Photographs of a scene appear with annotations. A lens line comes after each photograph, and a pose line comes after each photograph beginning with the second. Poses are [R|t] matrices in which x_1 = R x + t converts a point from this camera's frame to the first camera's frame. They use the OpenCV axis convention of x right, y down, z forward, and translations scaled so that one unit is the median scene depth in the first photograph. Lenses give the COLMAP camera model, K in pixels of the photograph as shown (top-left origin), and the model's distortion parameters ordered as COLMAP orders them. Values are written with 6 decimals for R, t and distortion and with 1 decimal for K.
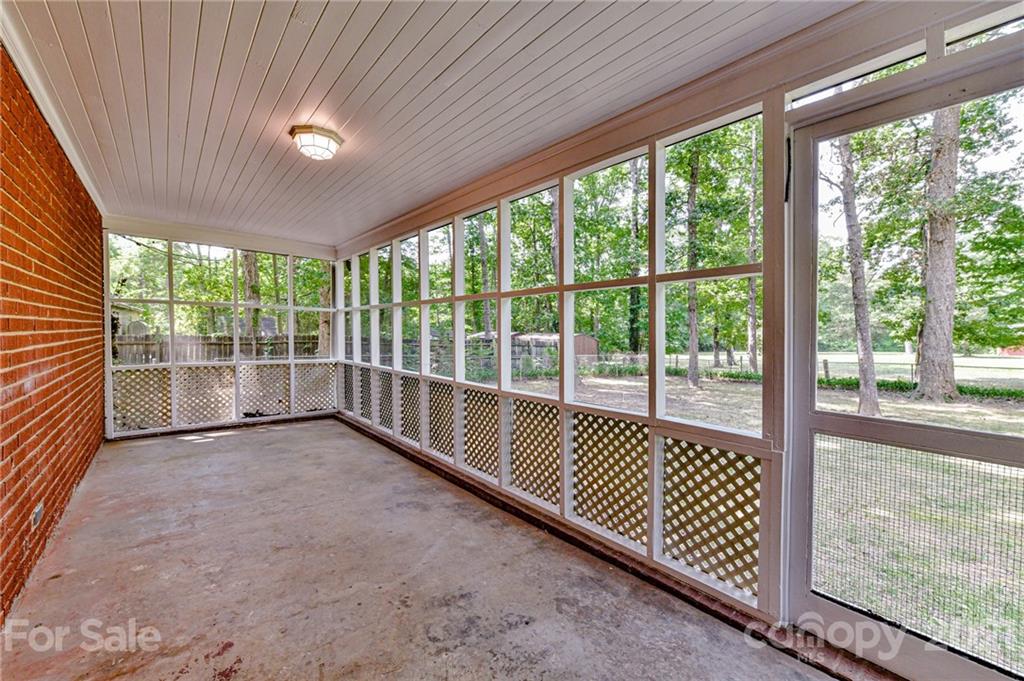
lens RADIAL K [[402.7, 0, 507.6], [0, 402.7, 337.1], [0, 0, 1]] dist [0.006292, -0.002594]
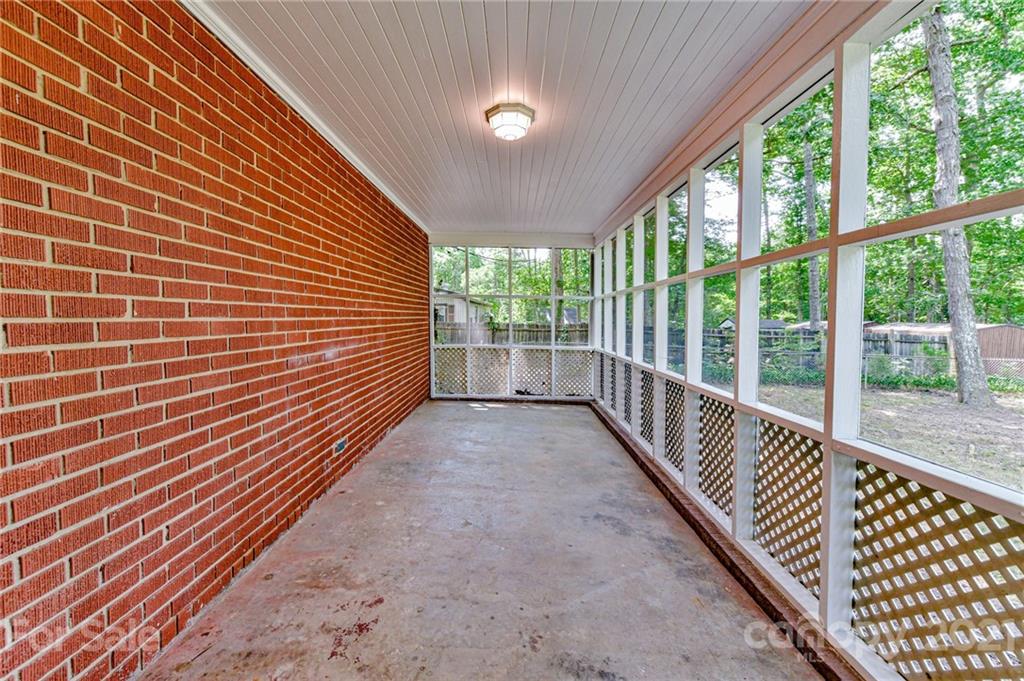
lens RADIAL K [[402.7, 0, 507.6], [0, 402.7, 337.1], [0, 0, 1]] dist [0.006292, -0.002594]
pose [[0.751469, 0.028272, -0.659163, 0.103296], [-0.010774, 0.999474, 0.030585, 0.002129], [0.659681, -0.015882, 0.751378, 0.153949]]
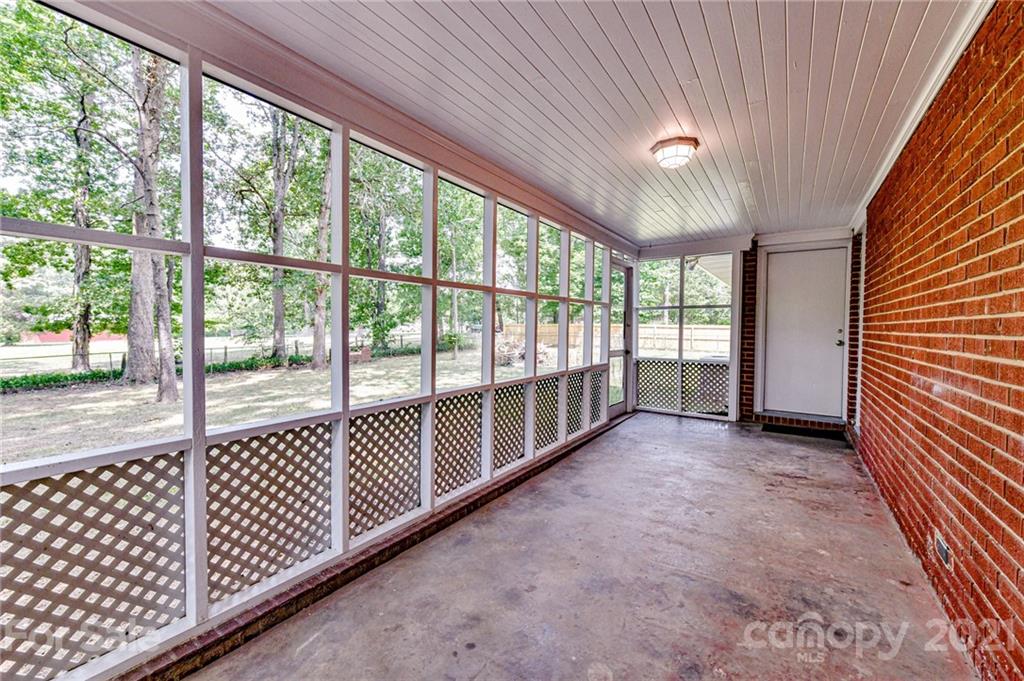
lens RADIAL K [[402.7, 0, 507.6], [0, 402.7, 337.1], [0, 0, 1]] dist [0.006292, -0.002594]
pose [[-0.249057, -0.035646, 0.967833, -0.834345], [0.005535, 0.999254, 0.038227, -0.022103], [-0.968473, 0.014877, -0.248674, 1.003082]]
